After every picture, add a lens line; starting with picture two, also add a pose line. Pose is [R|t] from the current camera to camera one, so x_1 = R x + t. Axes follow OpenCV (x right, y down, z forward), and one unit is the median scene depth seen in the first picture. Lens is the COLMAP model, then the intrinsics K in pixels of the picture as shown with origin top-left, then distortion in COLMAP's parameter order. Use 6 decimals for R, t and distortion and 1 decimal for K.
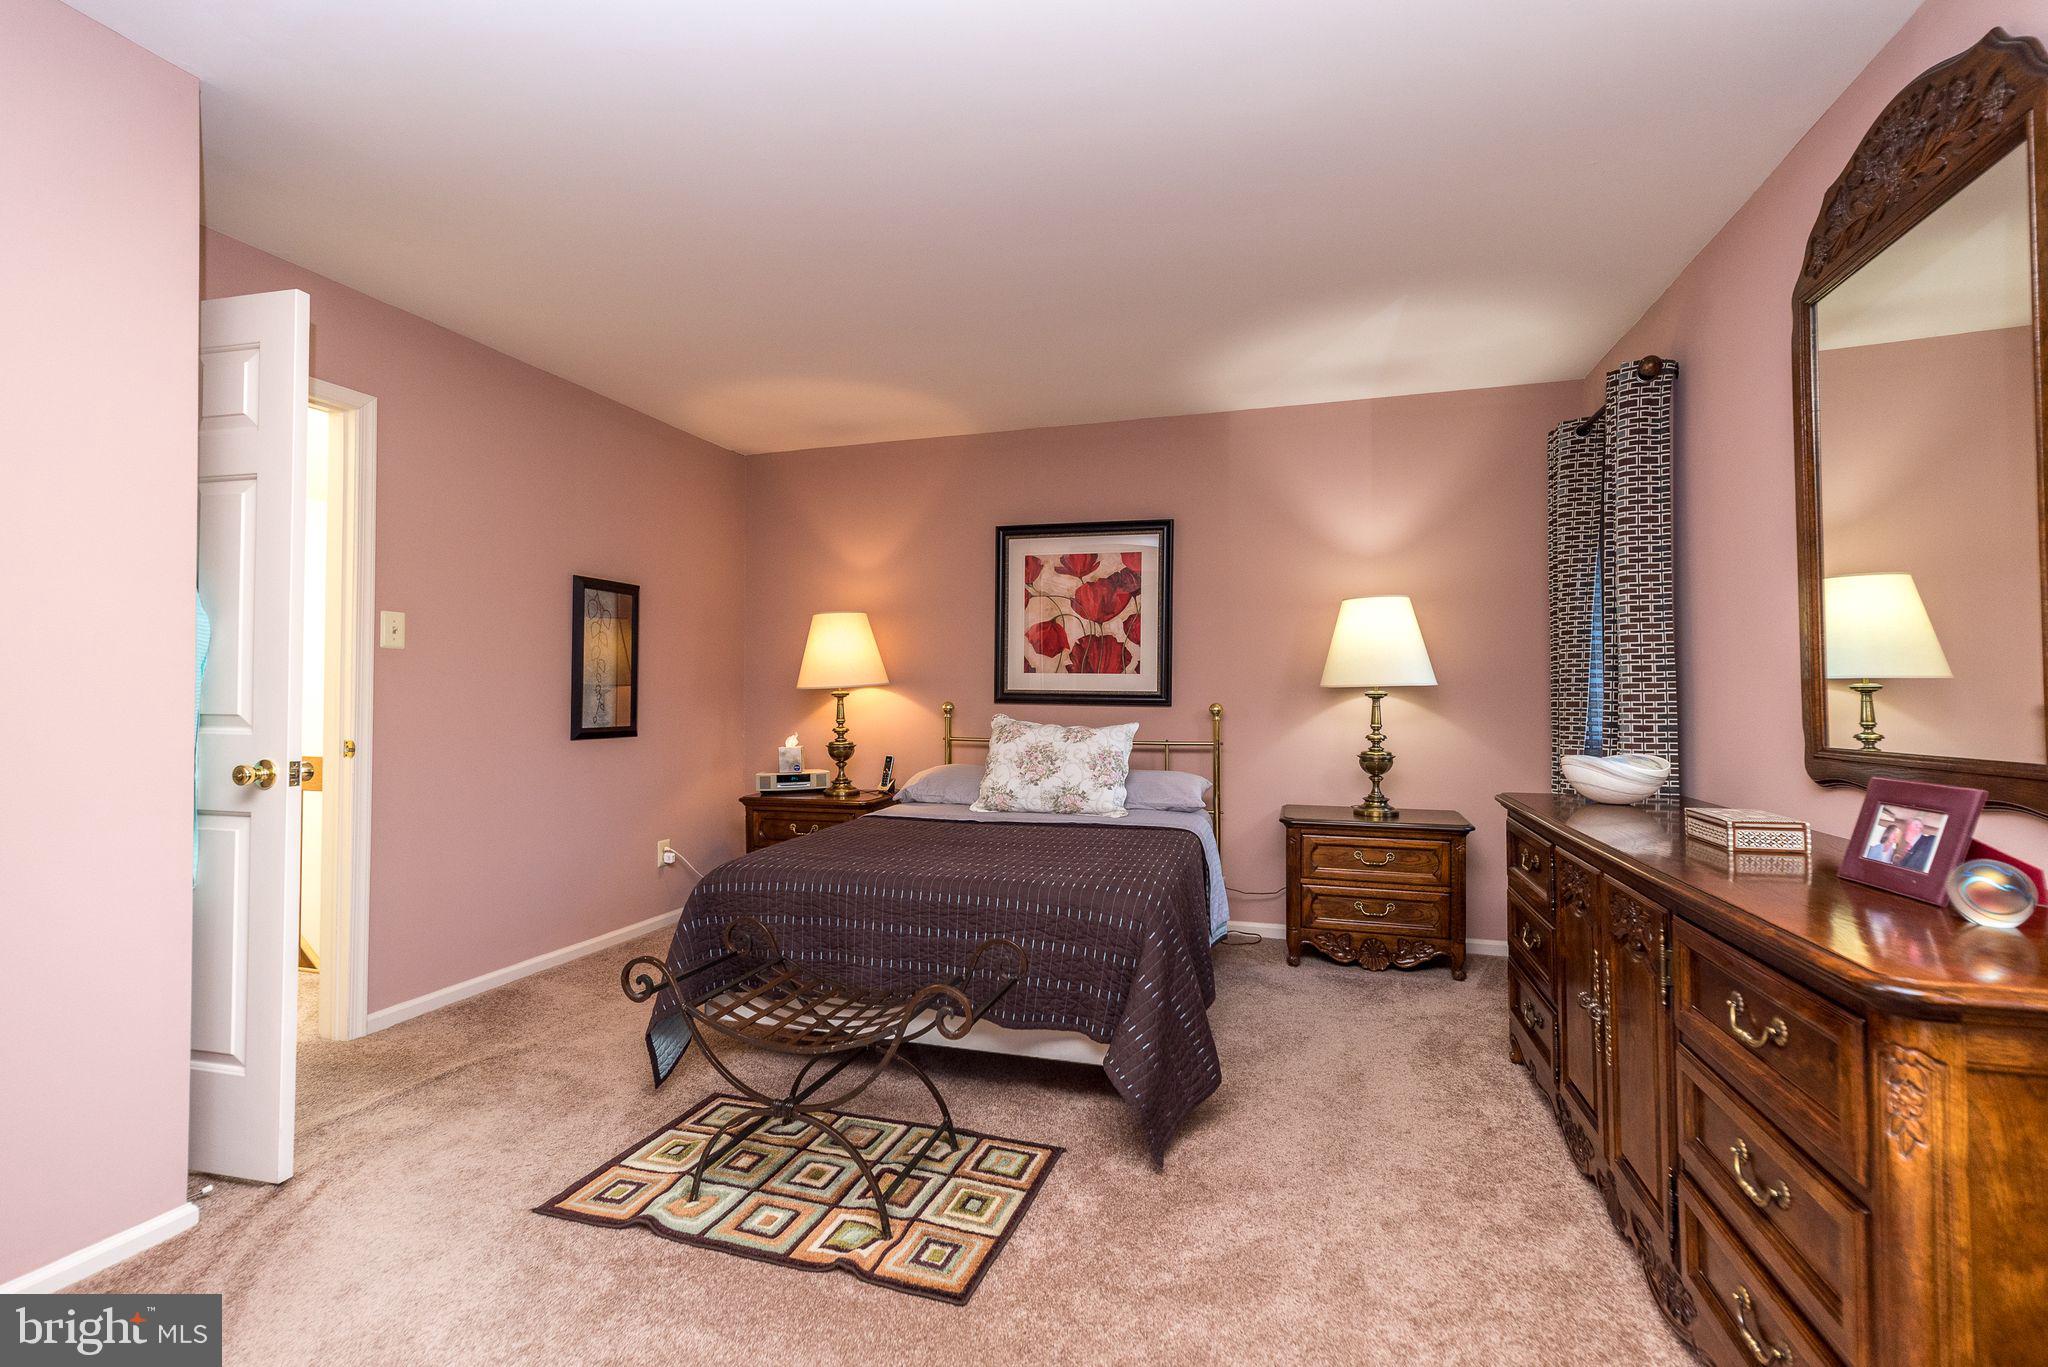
lens RADIAL K [[896.1, 0, 1022.8], [0, 896.1, 689.6], [0, 0, 1]] dist [0.007834, -0.000423]
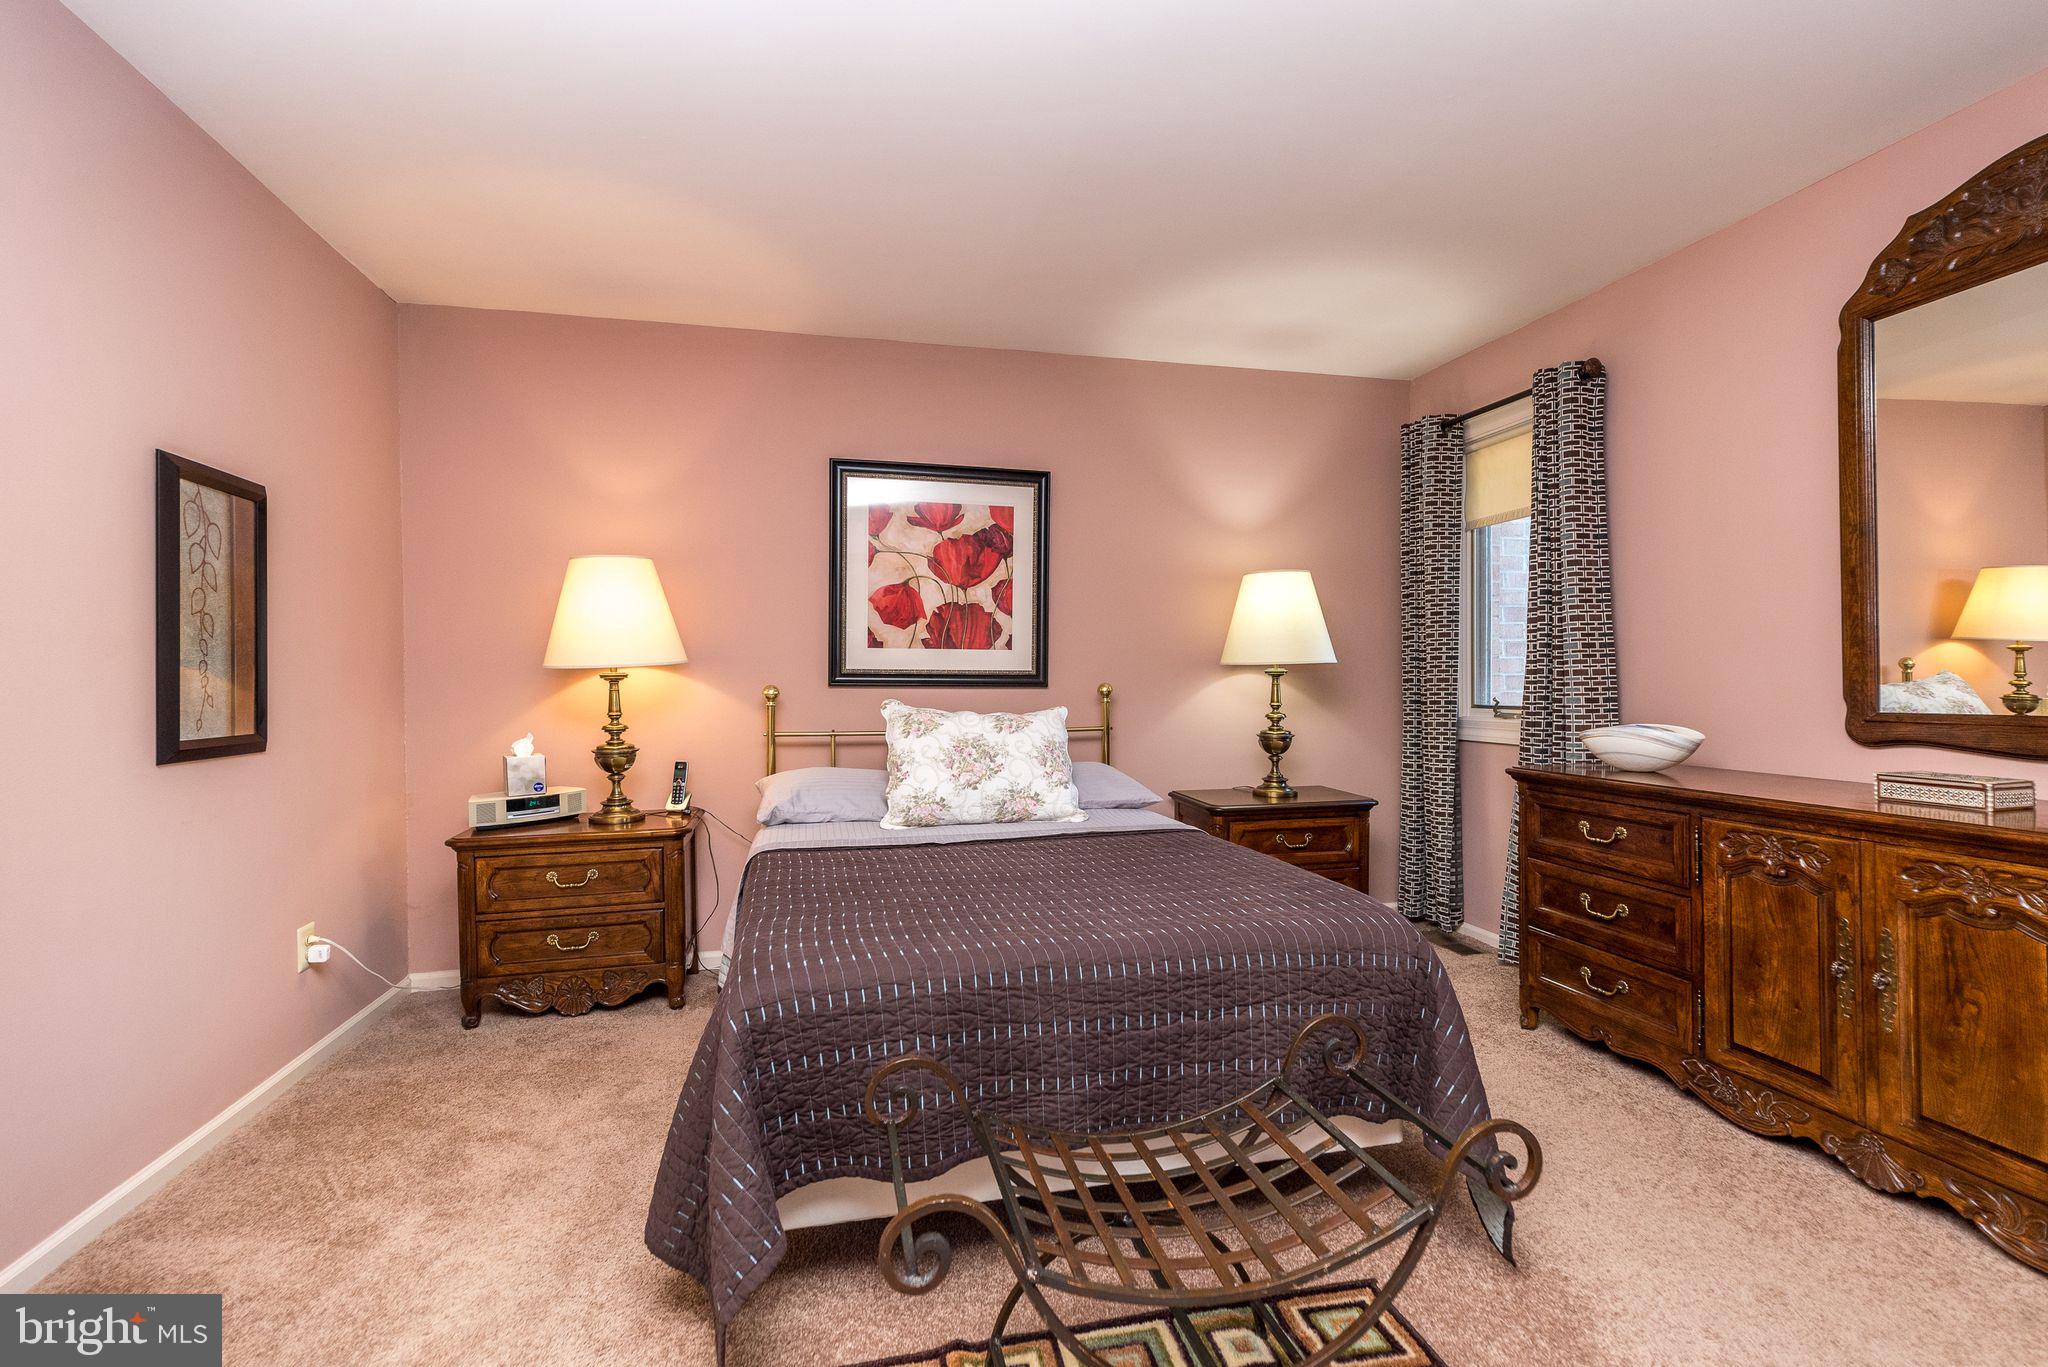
lens RADIAL K [[896.1, 0, 1022.8], [0, 896.1, 689.6], [0, 0, 1]] dist [0.007834, -0.000423]
pose [[0.866049, -0.013333, 0.499781, -0.286756], [0.004416, 0.999809, 0.019021, 0.003957], [-0.499939, -0.014266, 0.865943, 0.254028]]
